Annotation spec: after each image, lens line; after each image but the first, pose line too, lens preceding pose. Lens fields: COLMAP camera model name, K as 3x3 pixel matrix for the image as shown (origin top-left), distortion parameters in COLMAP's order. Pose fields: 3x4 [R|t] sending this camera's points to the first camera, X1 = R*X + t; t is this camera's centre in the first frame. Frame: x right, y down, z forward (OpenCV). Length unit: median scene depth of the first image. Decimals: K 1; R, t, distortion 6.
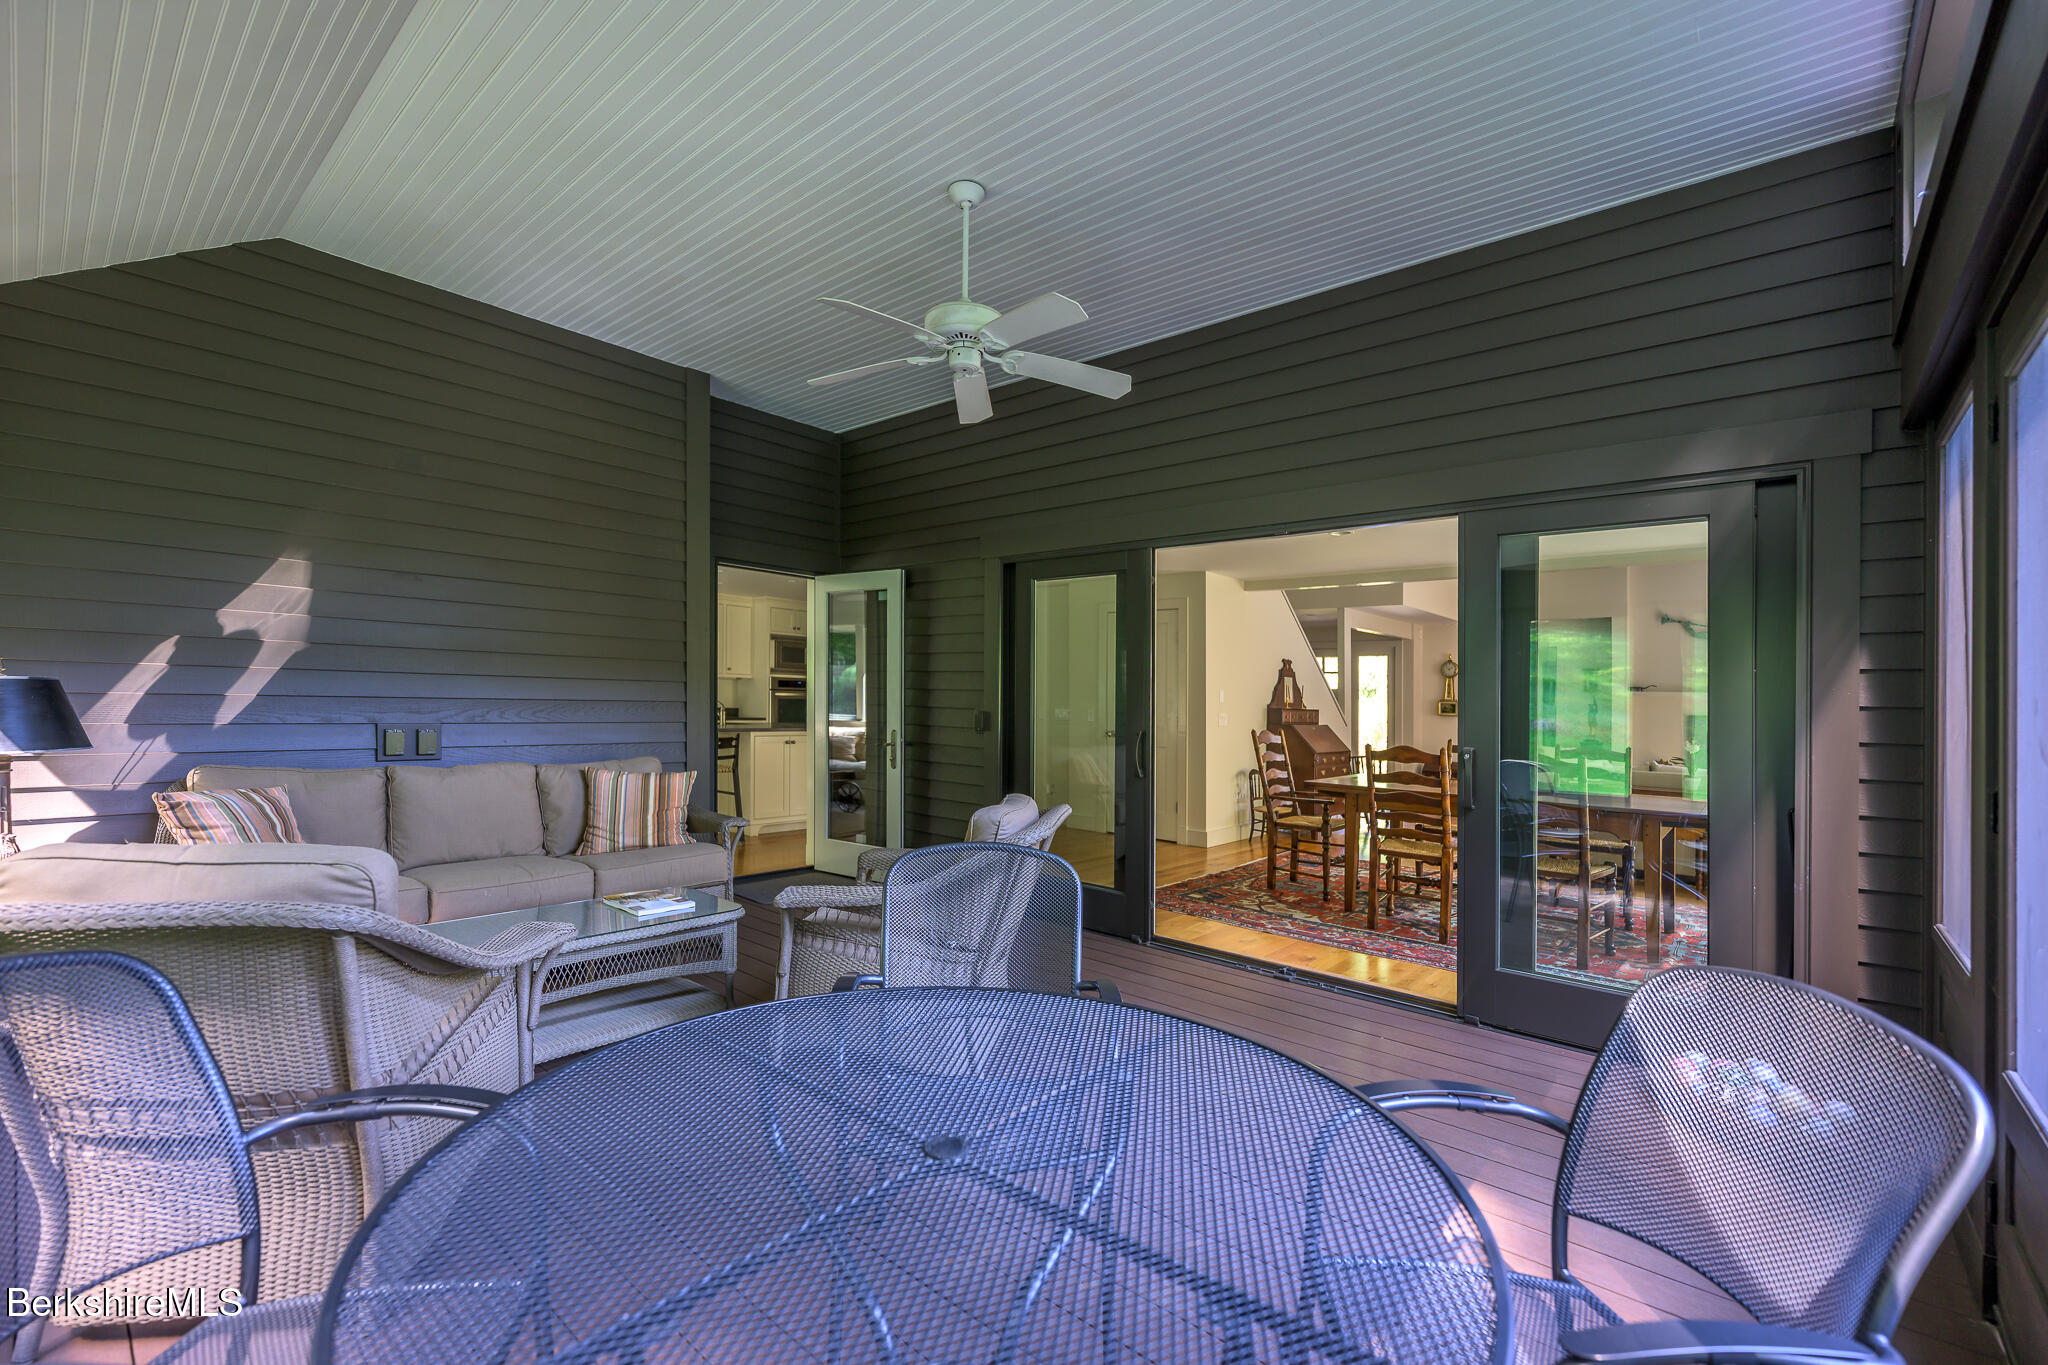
lens RADIAL K [[881.6, 0, 1027.4], [0, 881.6, 694.8], [0, 0, 1]] dist [-0.000612, -0.000524]
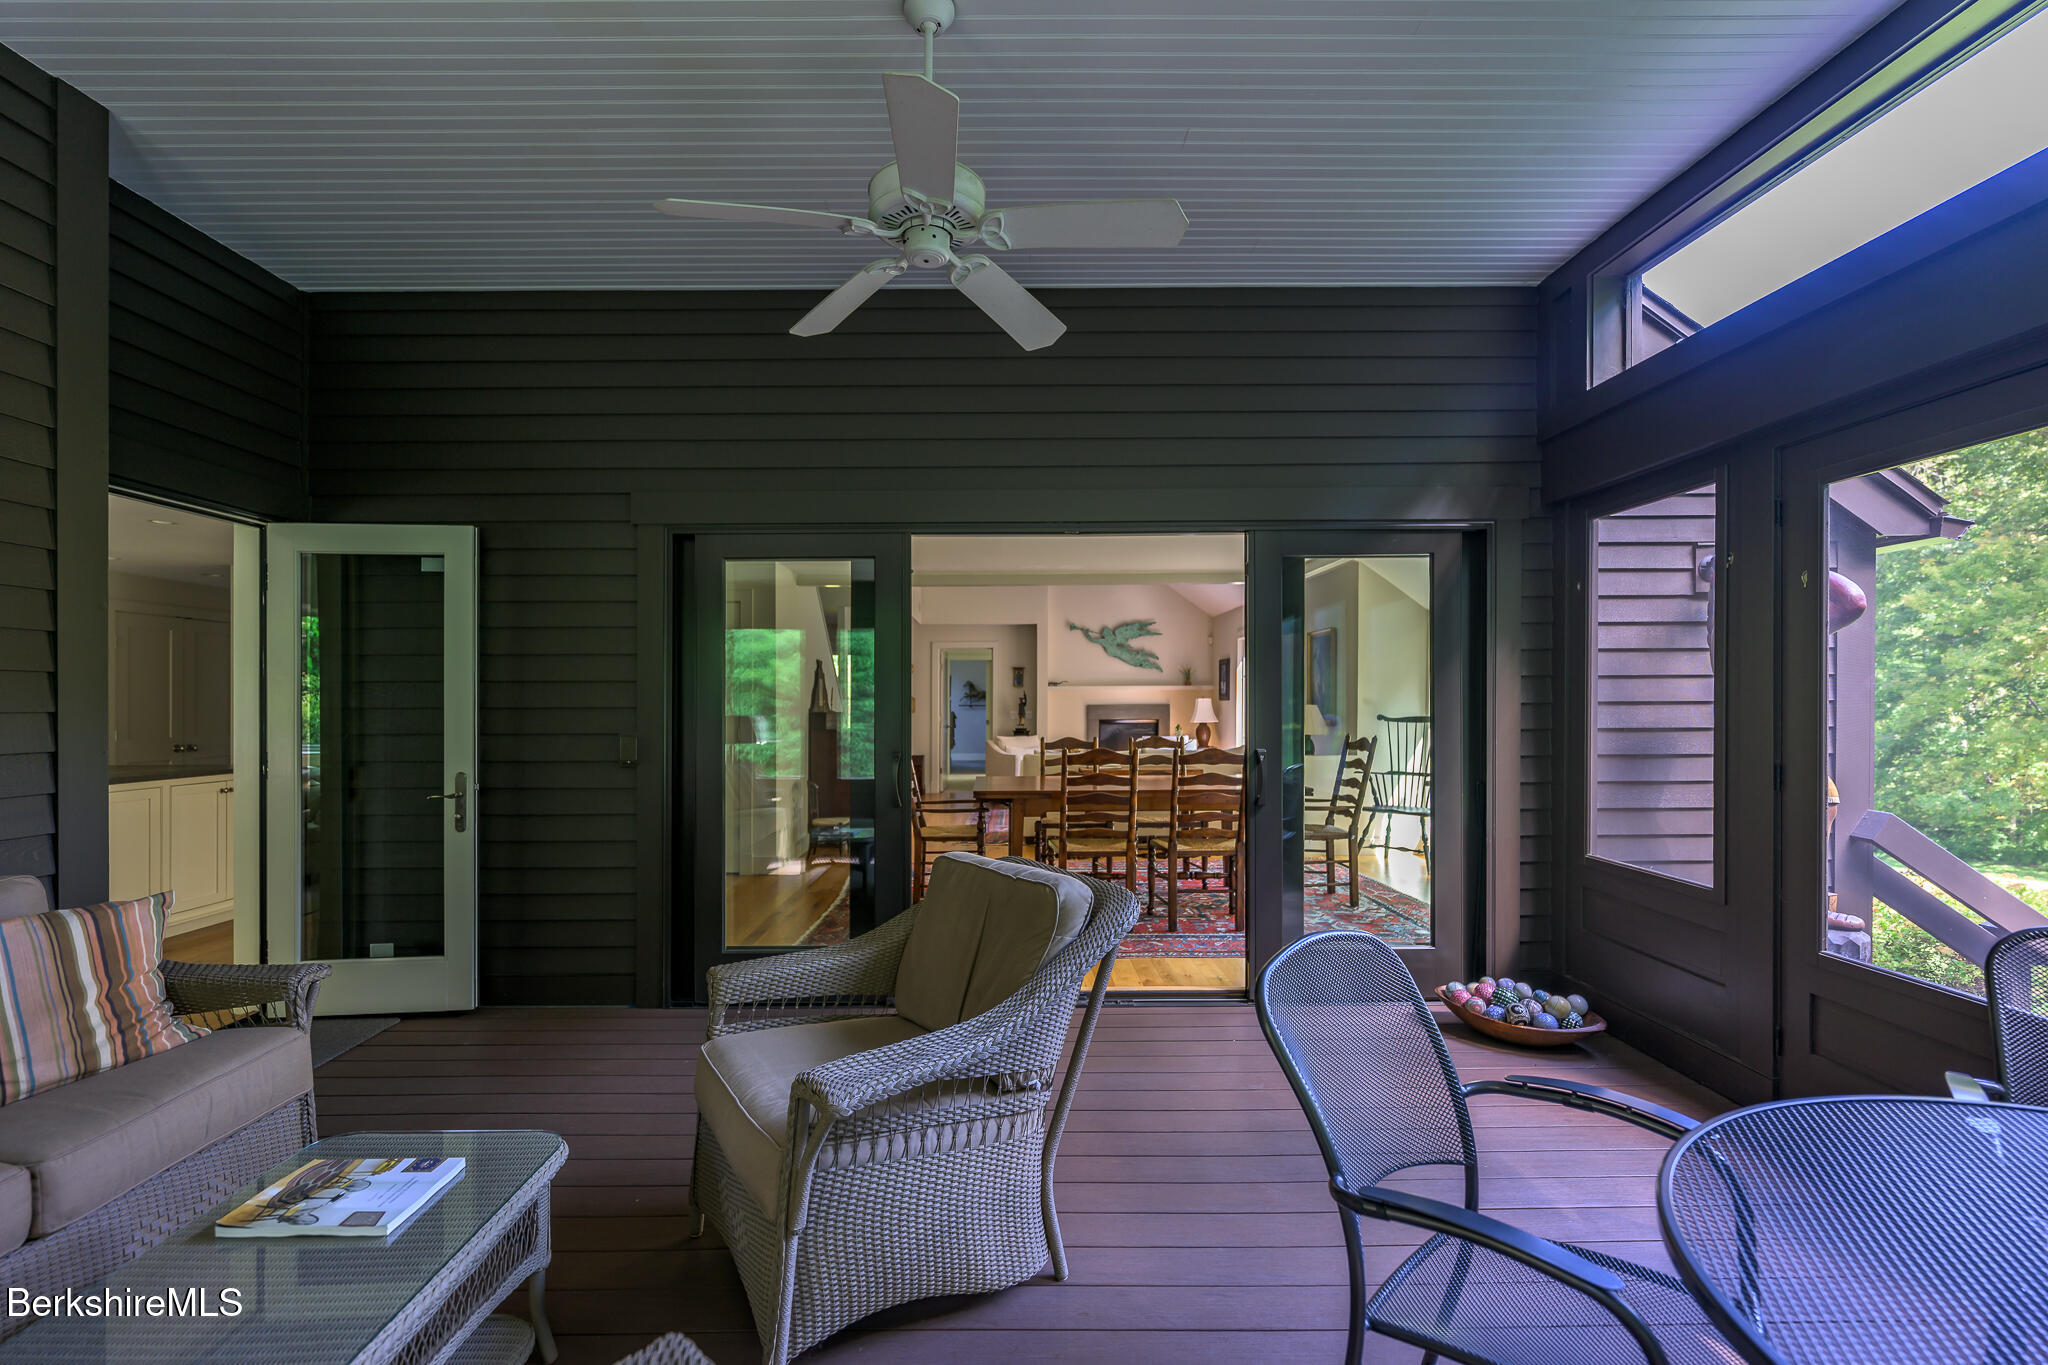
lens RADIAL K [[881.6, 0, 1017.7], [0, 881.6, 704.2], [0, 0, 1]] dist [-0.000612, -0.000524]
pose [[0.750167, -0.032966, 0.660426, -0.342145], [0.022720, 0.999452, 0.024081, -0.022083], [-0.660858, -0.003060, 0.750505, 0.303089]]
